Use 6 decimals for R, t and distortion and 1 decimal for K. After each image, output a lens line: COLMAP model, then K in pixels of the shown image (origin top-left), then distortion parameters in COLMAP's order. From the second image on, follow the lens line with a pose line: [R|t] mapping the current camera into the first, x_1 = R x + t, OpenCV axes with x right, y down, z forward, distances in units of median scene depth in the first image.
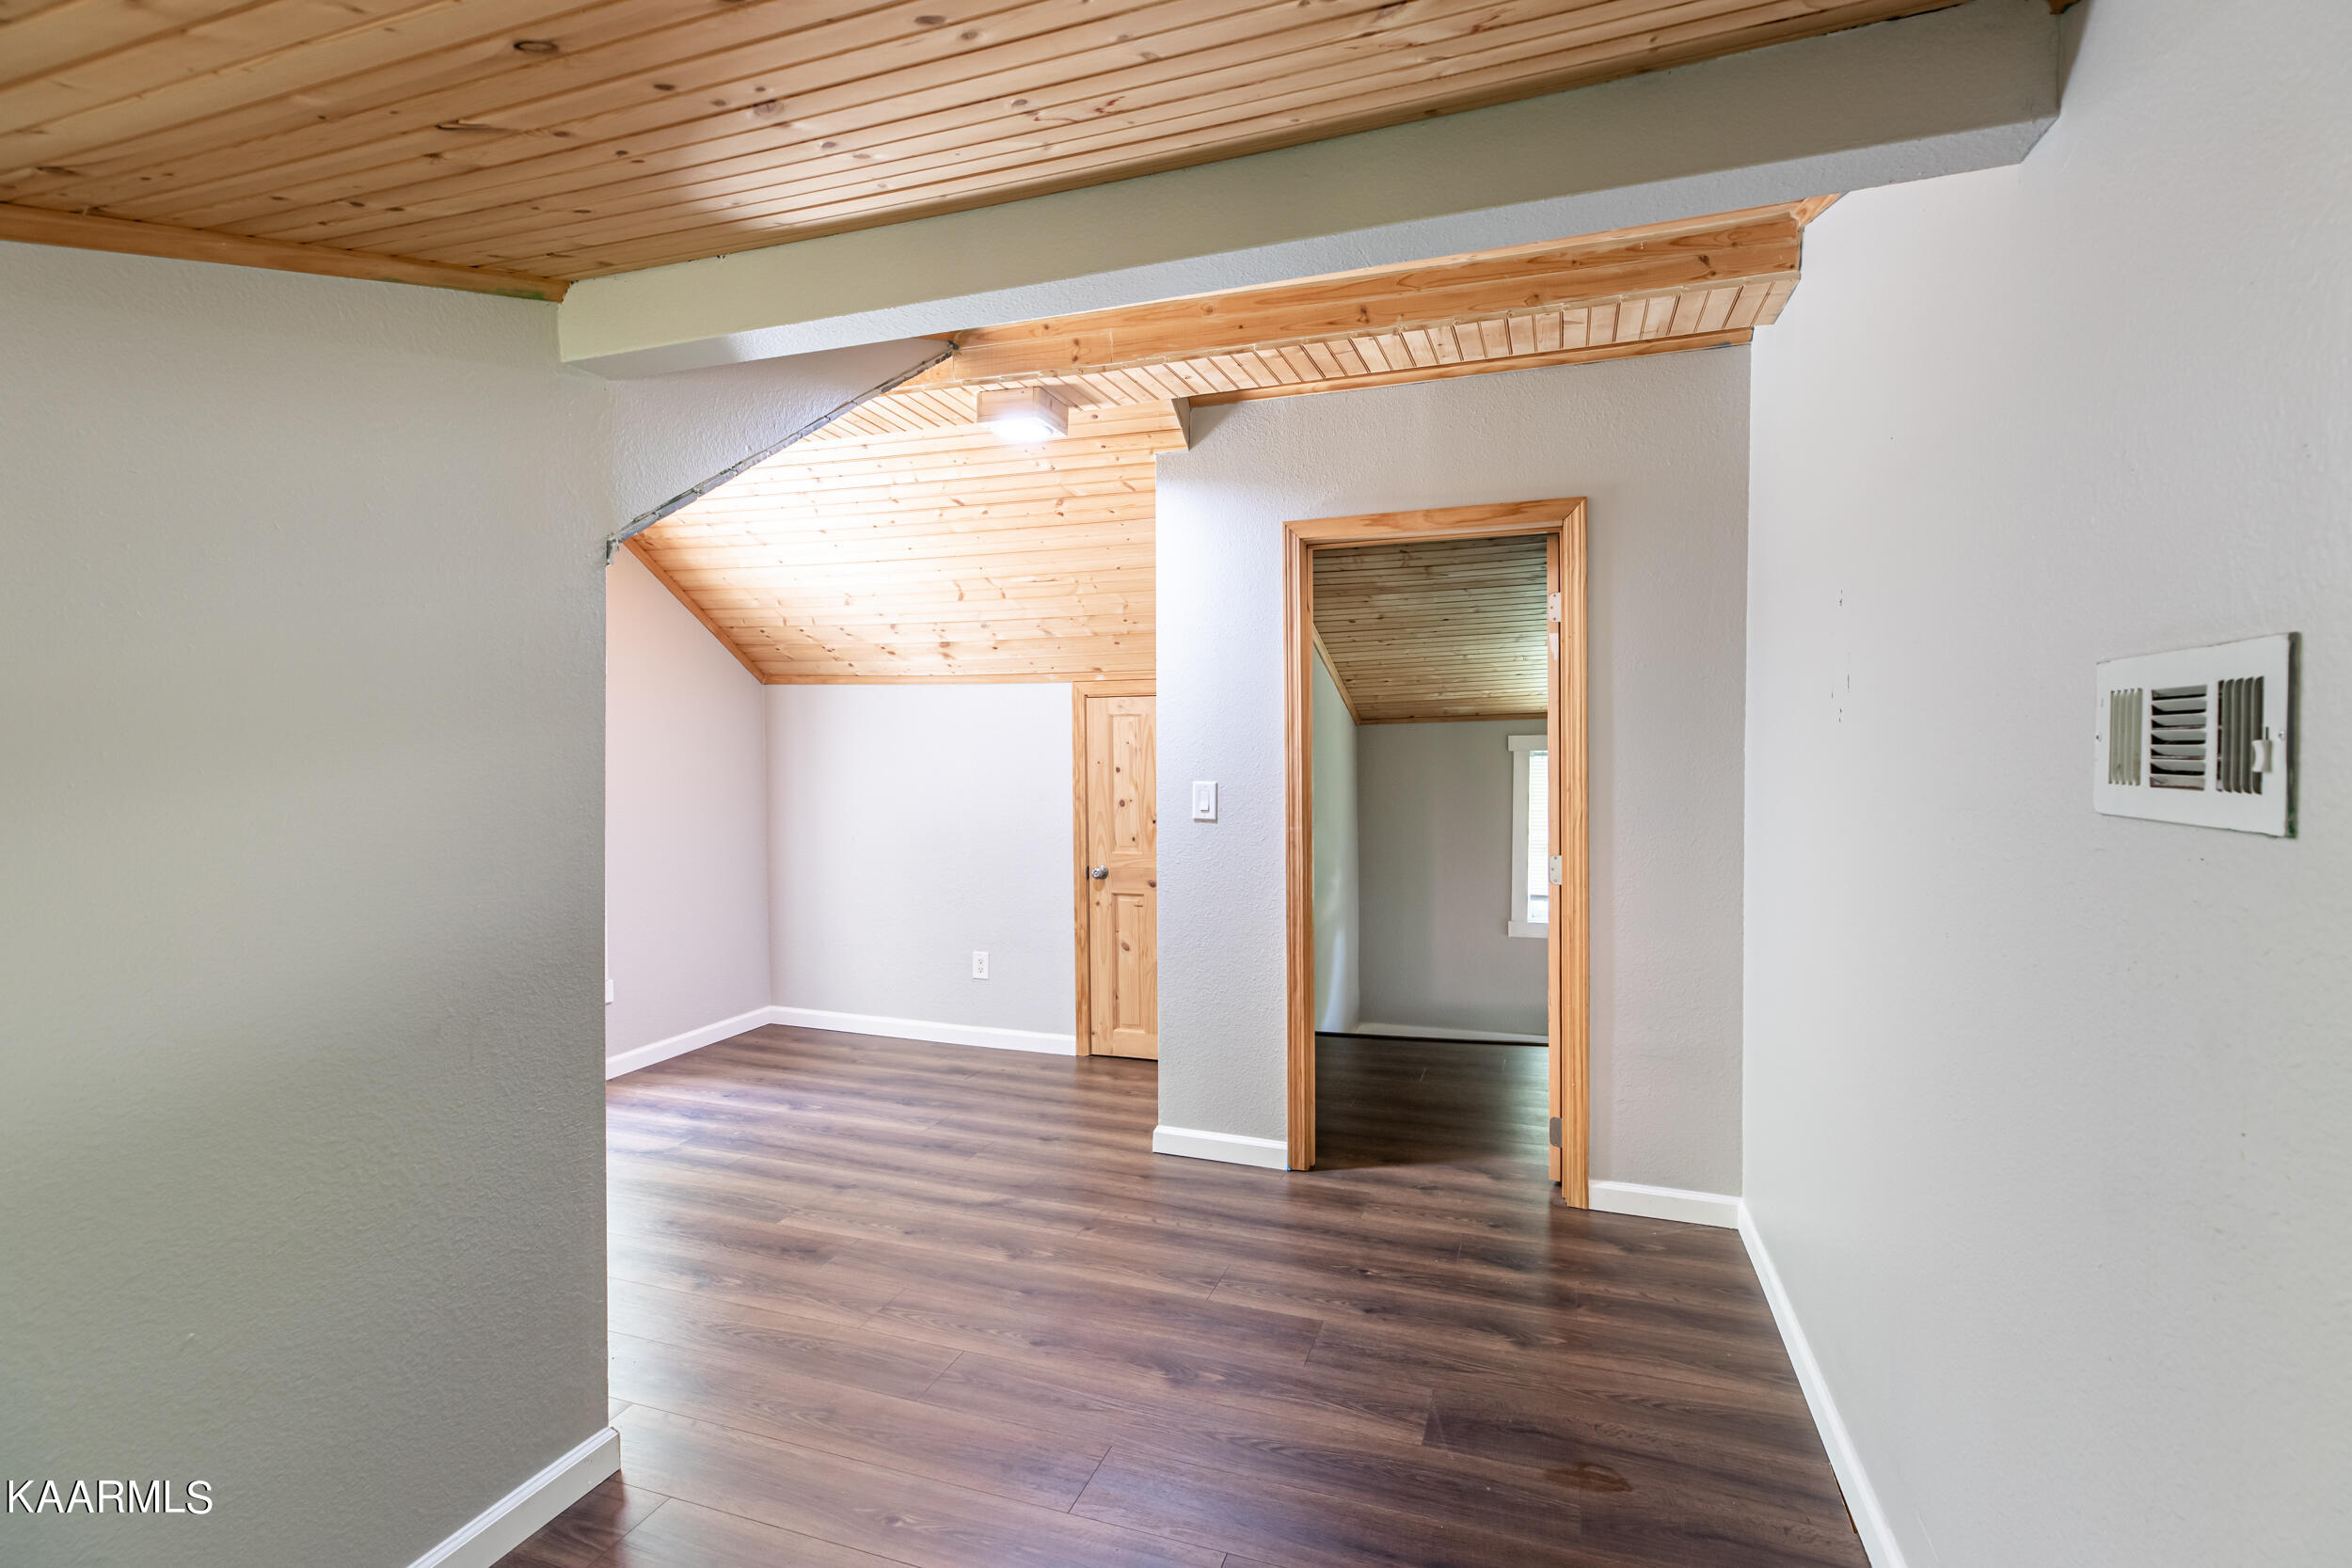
lens RADIAL K [[1057.8, 0, 1173.2], [0, 1057.8, 743.2], [0, 0, 1]] dist [0.013477, 0.000155]
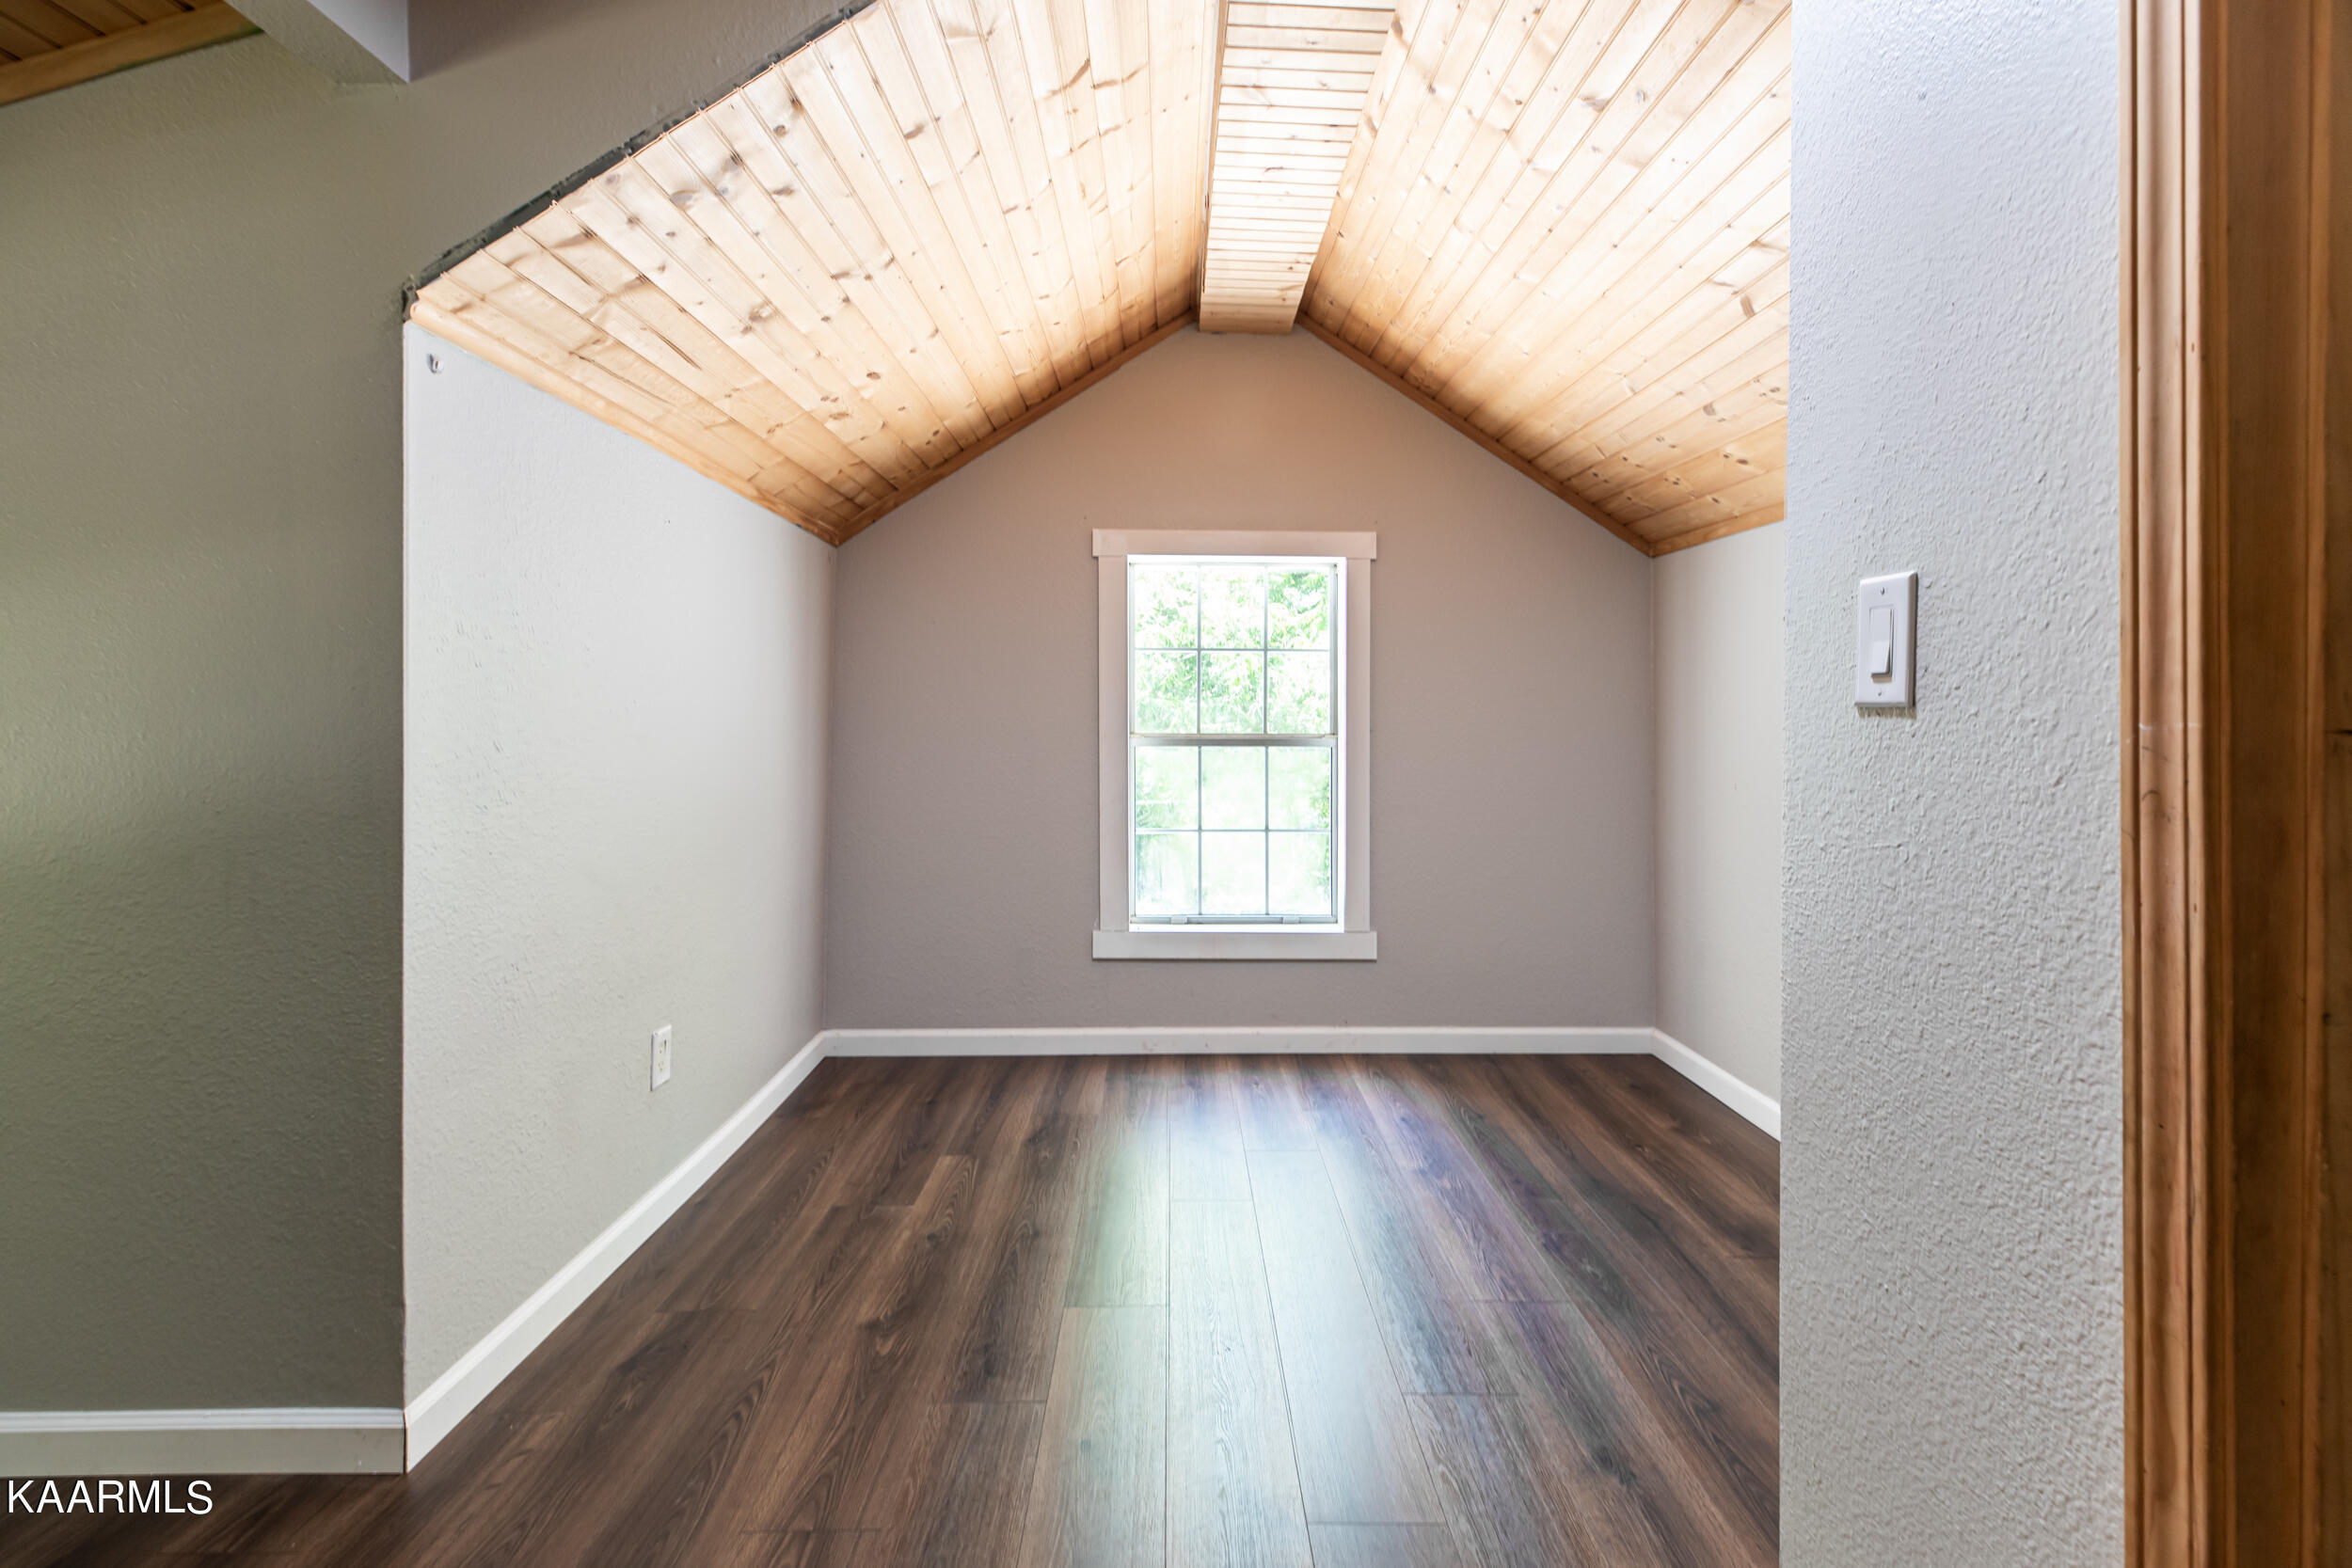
lens RADIAL K [[1074.5, 0, 1224.7], [0, 1074.5, 734.7], [0, 0, 1]] dist [-0.003417, 0.005842]
pose [[0.352003, 0.003782, -0.935991, 0.245141], [0.006081, 0.999961, 0.006327, 0.078383], [0.935979, -0.007918, 0.351967, 0.736752]]
